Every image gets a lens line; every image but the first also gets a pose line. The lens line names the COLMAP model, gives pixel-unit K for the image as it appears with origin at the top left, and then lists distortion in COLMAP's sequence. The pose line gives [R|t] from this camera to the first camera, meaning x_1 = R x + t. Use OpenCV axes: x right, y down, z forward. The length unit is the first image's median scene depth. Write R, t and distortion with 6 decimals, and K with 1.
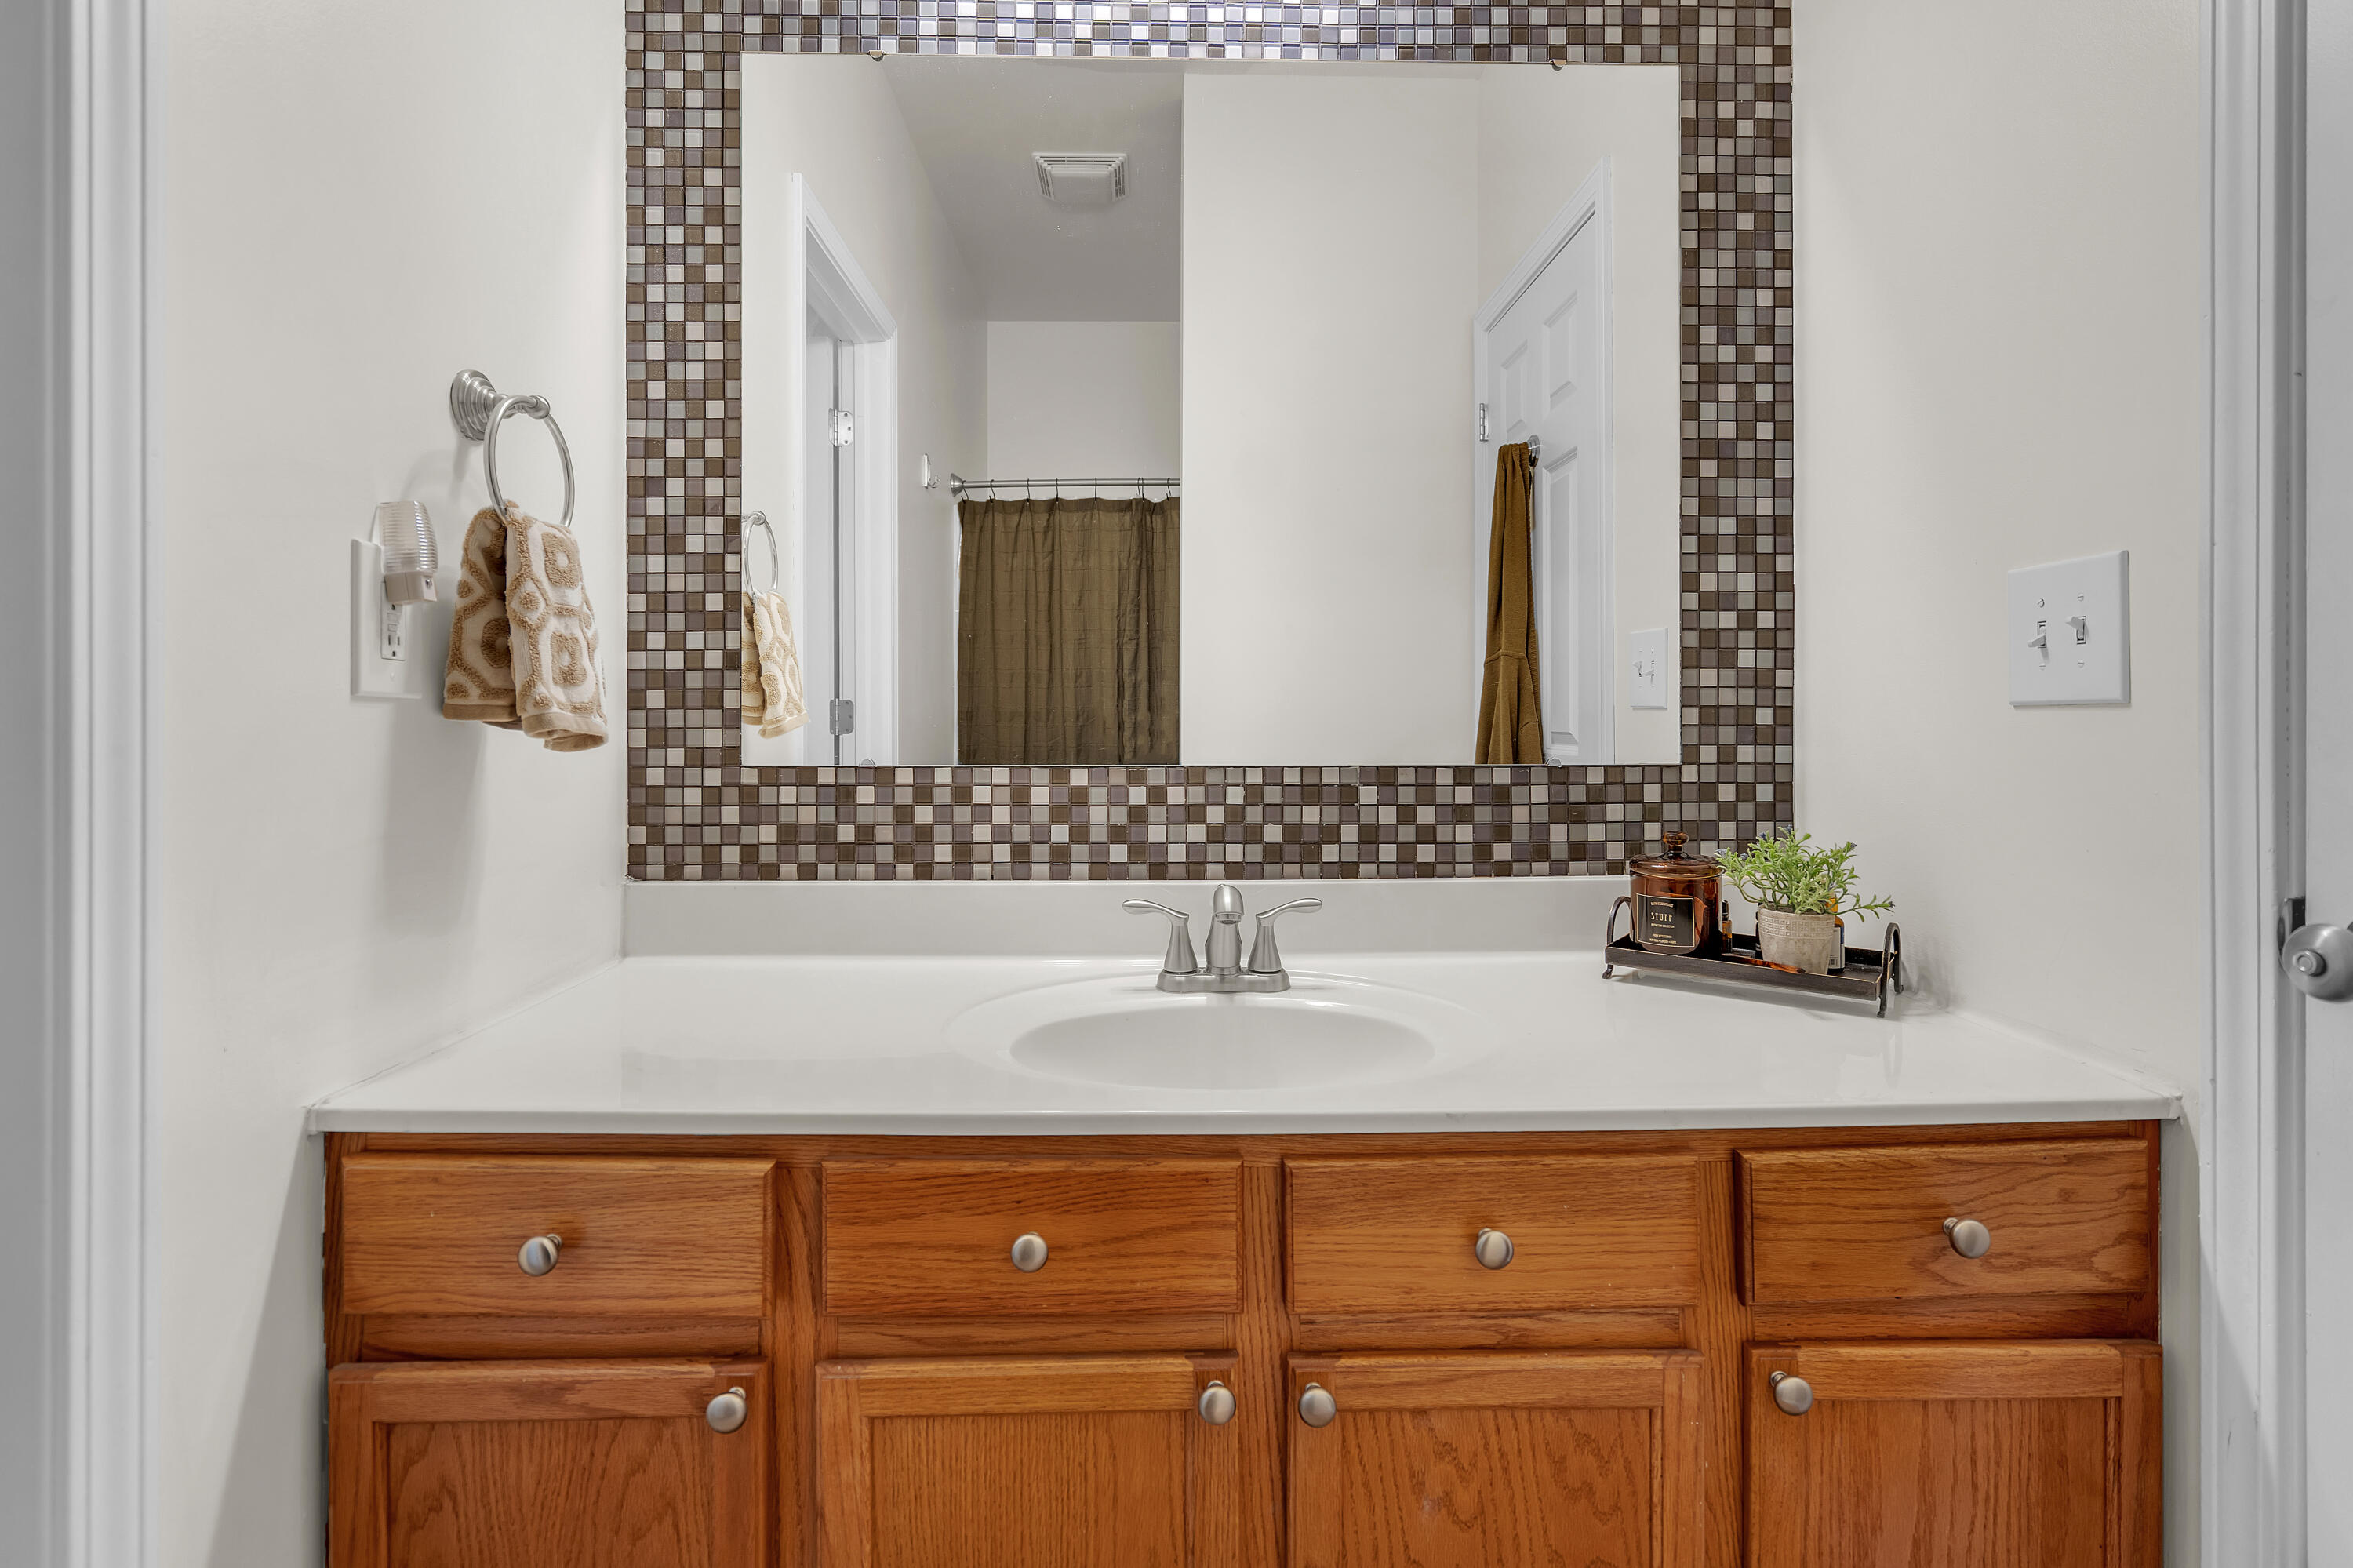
lens RADIAL K [[1088.7, 0, 1231.0], [0, 1088.7, 730.8], [0, 0, 1]] dist [-0.001596, 0.000779]
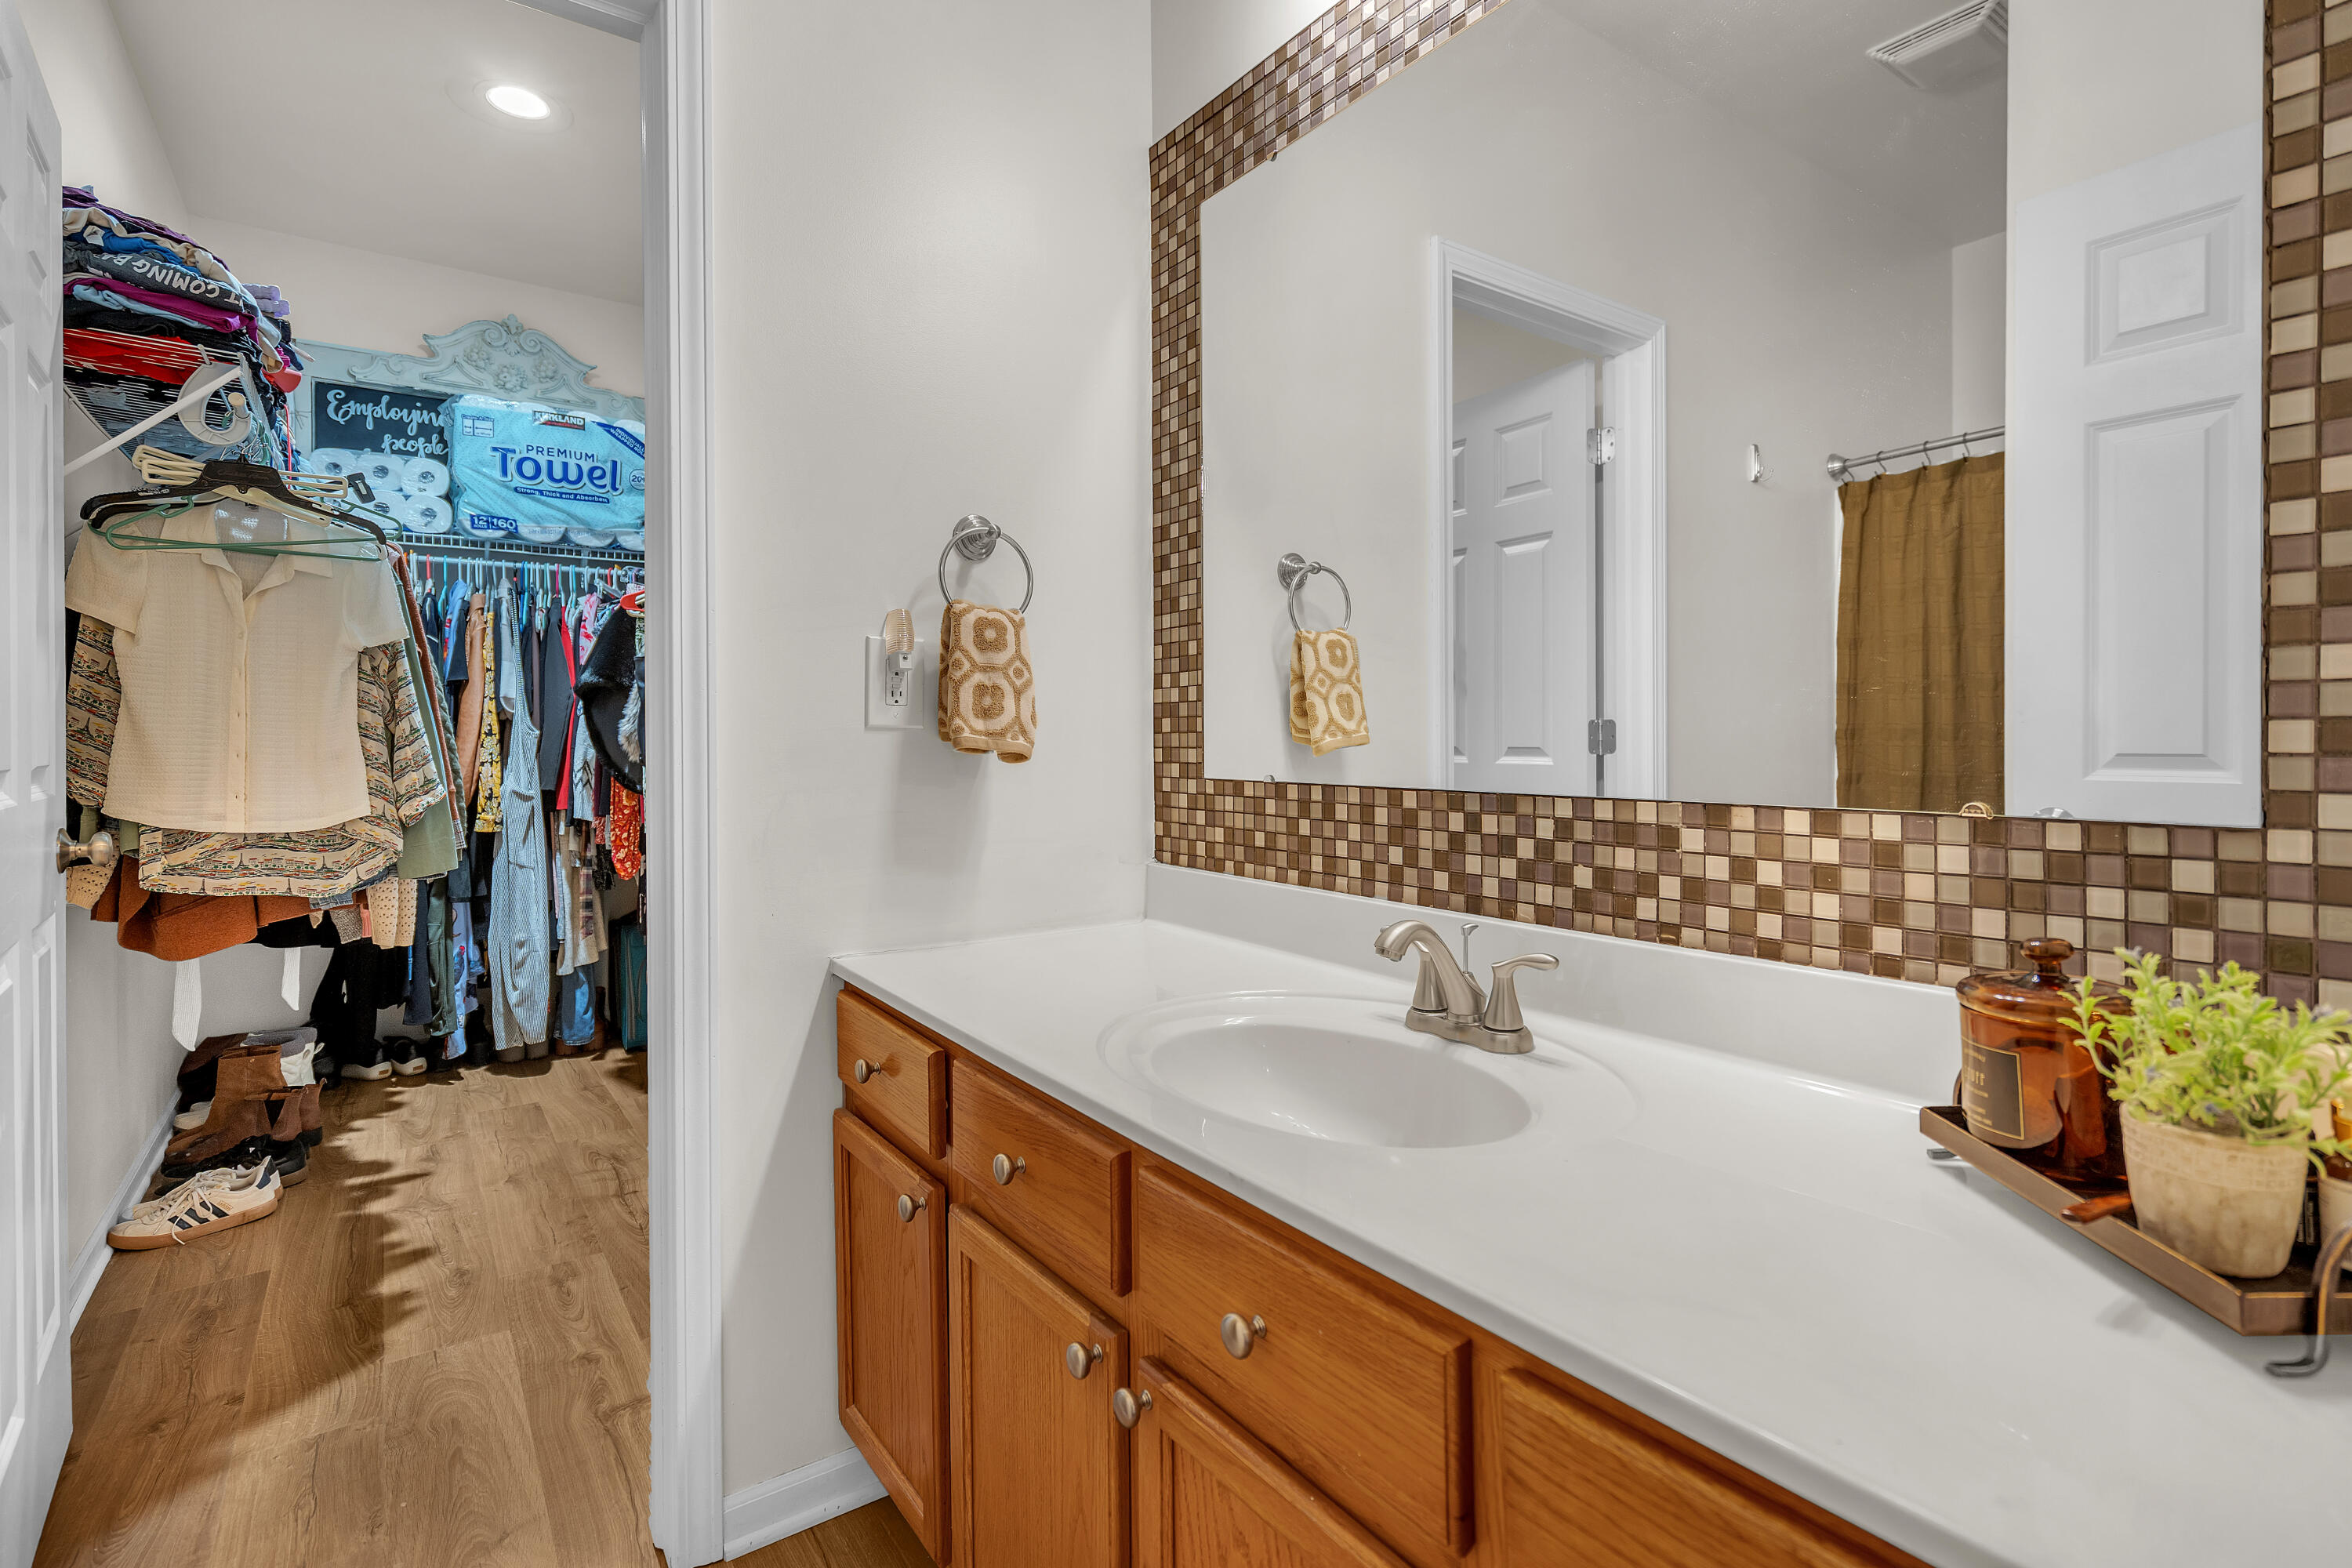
lens RADIAL K [[1088.2, 0, 1172.2], [0, 1088.2, 761.1], [0, 0, 1]] dist [-0.001596, 0.000779]
pose [[0.568476, 0.016520, -0.822534, 0.549229], [-0.007544, 0.999861, 0.014868, -0.005417], [0.822665, -0.002247, 0.568521, 0.261372]]
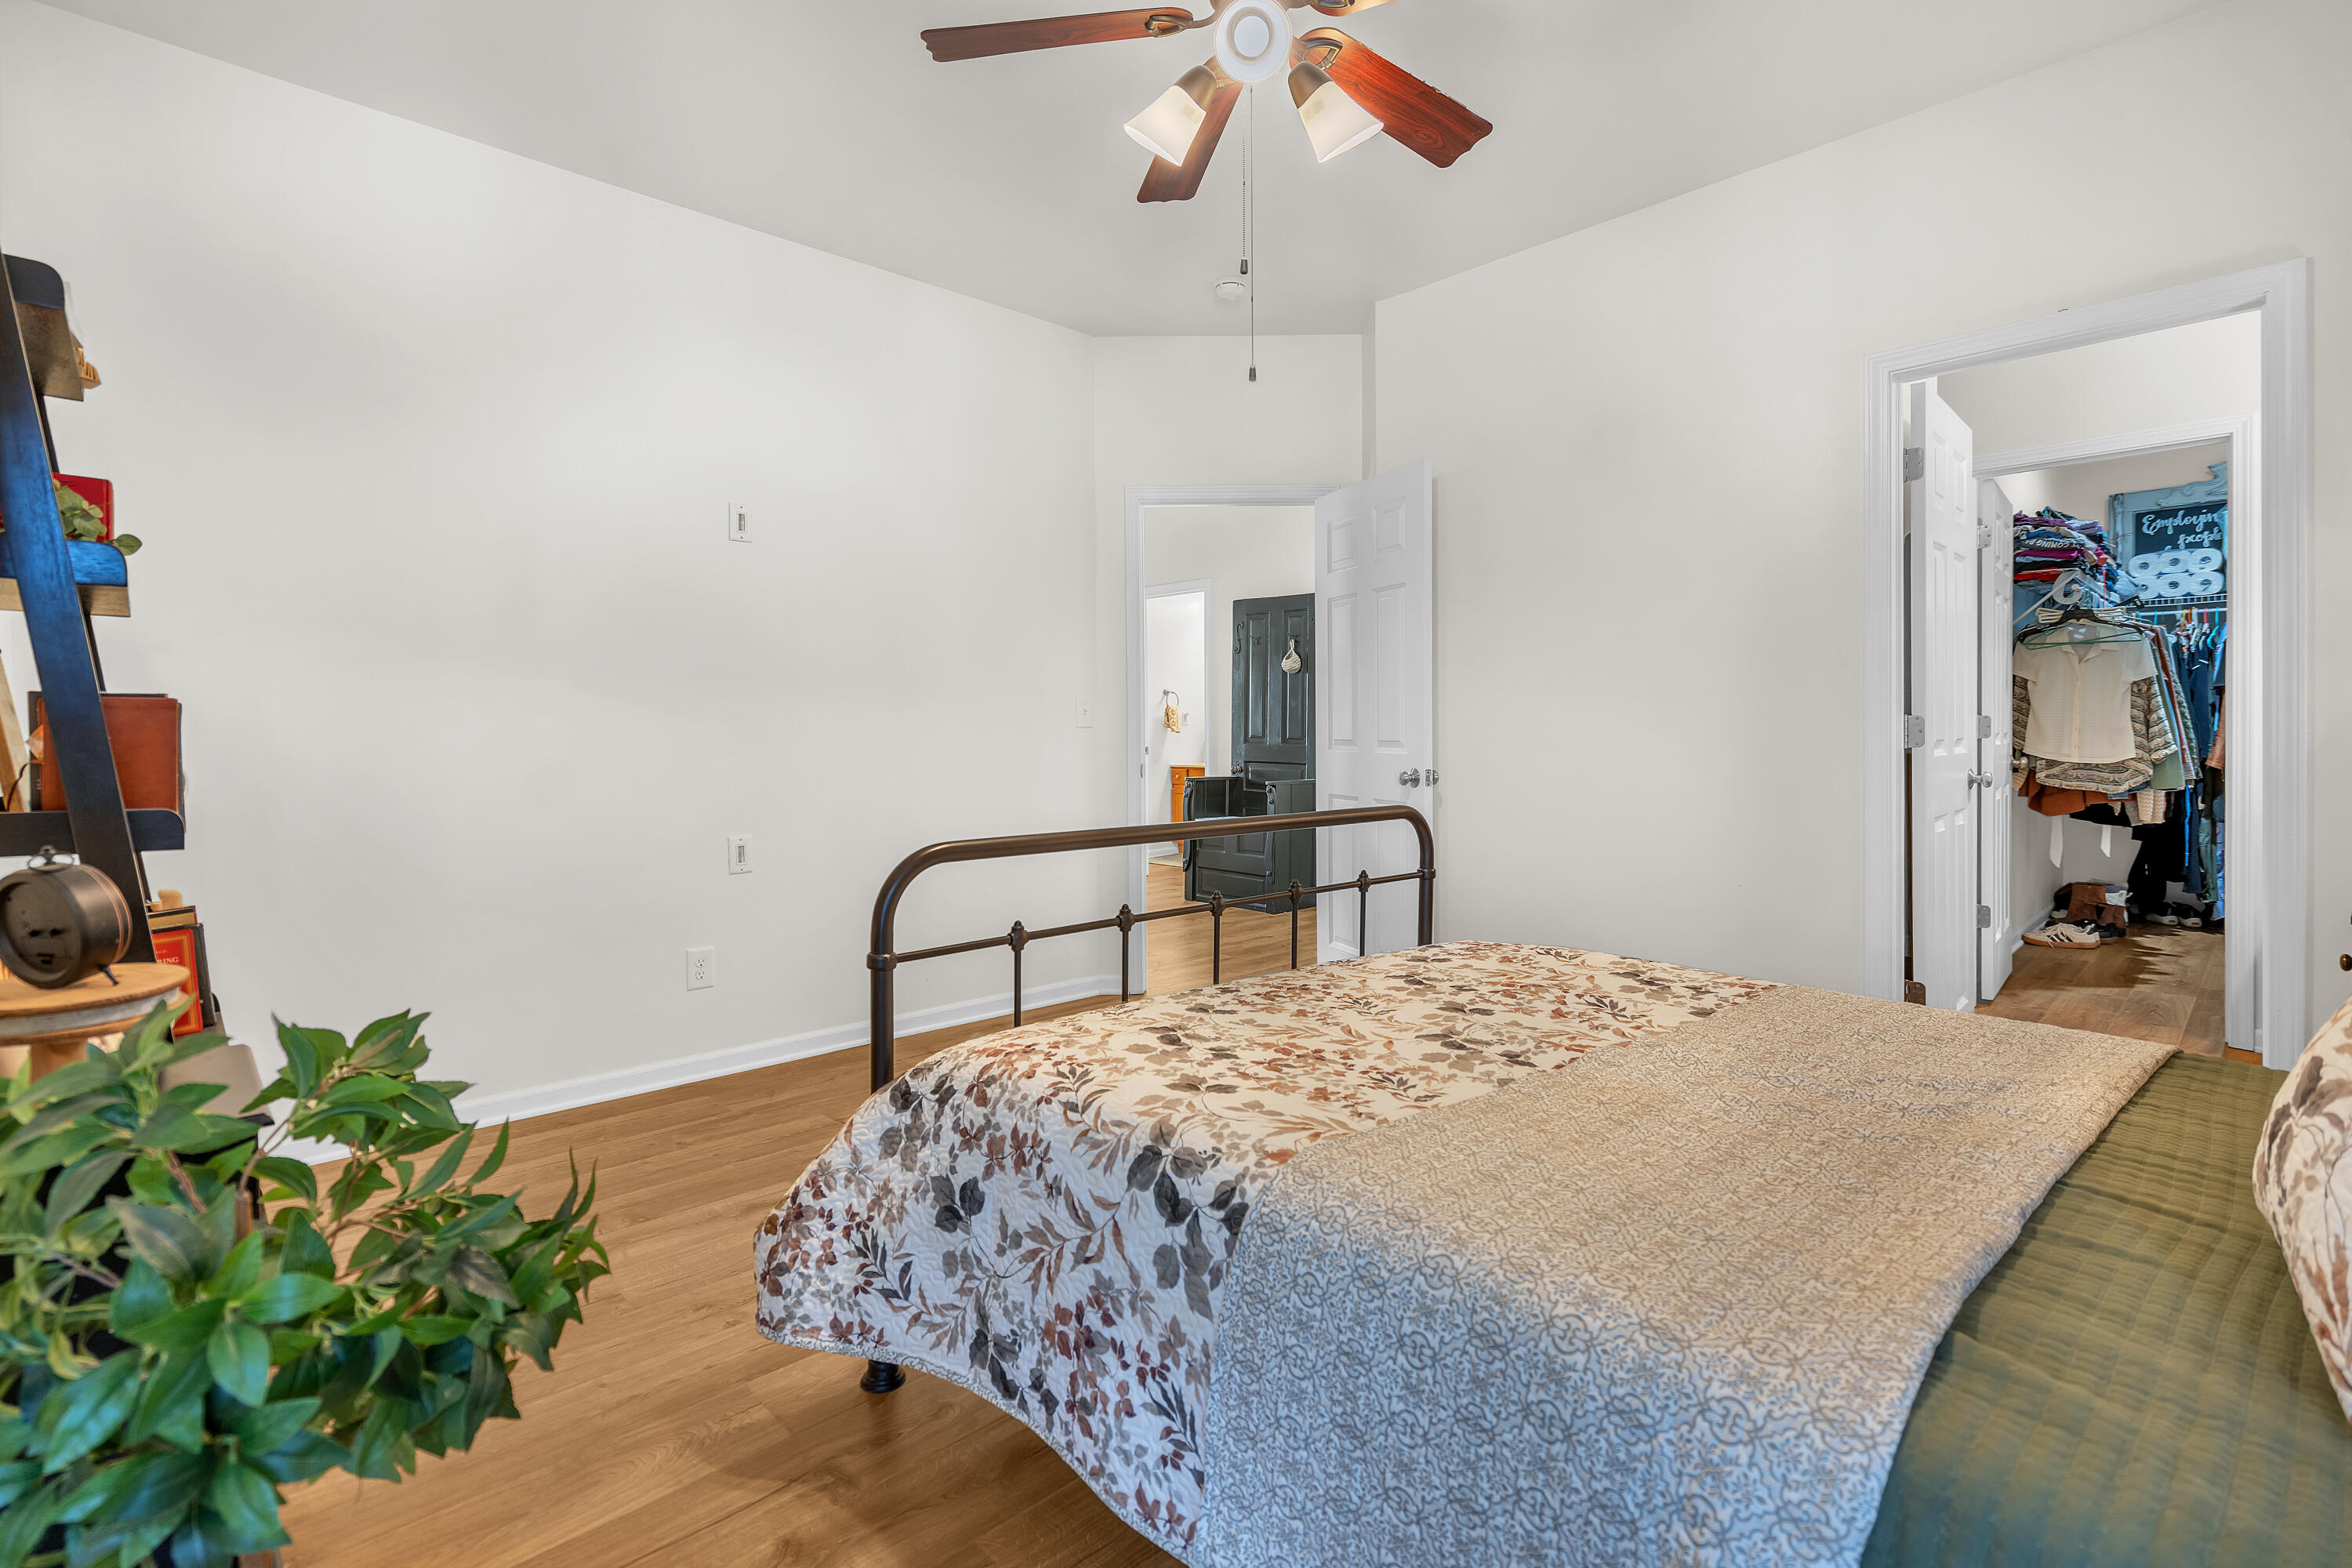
lens RADIAL K [[1088.2, 0, 1147.8], [0, 1088.2, 730.0], [0, 0, 1]] dist [-0.001596, 0.000779]
pose [[-0.744758, 0.005803, -0.667310, 1.409761], [0.001712, 0.999976, 0.006784, -0.007194], [0.667333, 0.003910, -0.744749, 0.395166]]
